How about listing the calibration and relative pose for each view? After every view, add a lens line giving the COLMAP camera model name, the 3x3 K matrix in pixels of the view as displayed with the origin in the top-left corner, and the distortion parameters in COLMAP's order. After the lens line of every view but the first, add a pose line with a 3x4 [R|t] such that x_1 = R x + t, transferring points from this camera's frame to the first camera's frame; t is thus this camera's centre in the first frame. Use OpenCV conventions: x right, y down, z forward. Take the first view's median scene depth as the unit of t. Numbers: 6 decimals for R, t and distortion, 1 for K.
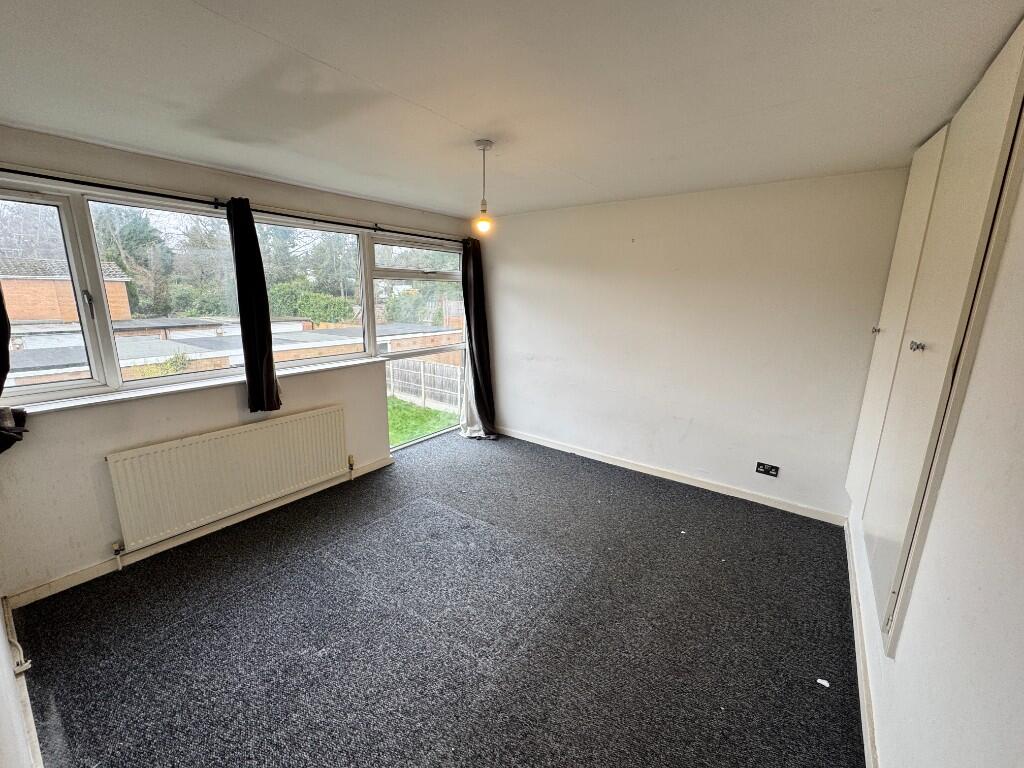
lens RADIAL K [[410.6, 0, 508.1], [0, 410.6, 388.4], [0, 0, 1]] dist [-0.004636, -0.000363]
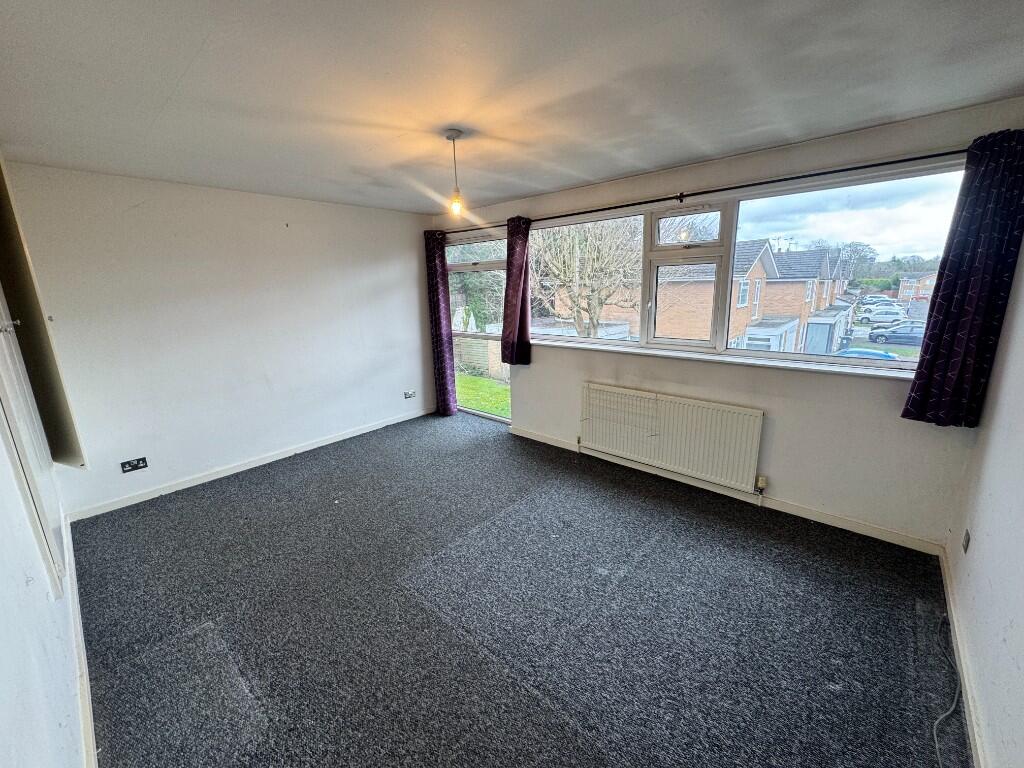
lens RADIAL K [[410.6, 0, 502.1], [0, 410.6, 379.4], [0, 0, 1]] dist [-0.004636, -0.000363]
pose [[-0.091662, 0.229019, -0.969097, 0.410130], [-0.193272, 0.950596, 0.242927, -0.117894], [0.976854, 0.209566, -0.042870, 0.507974]]
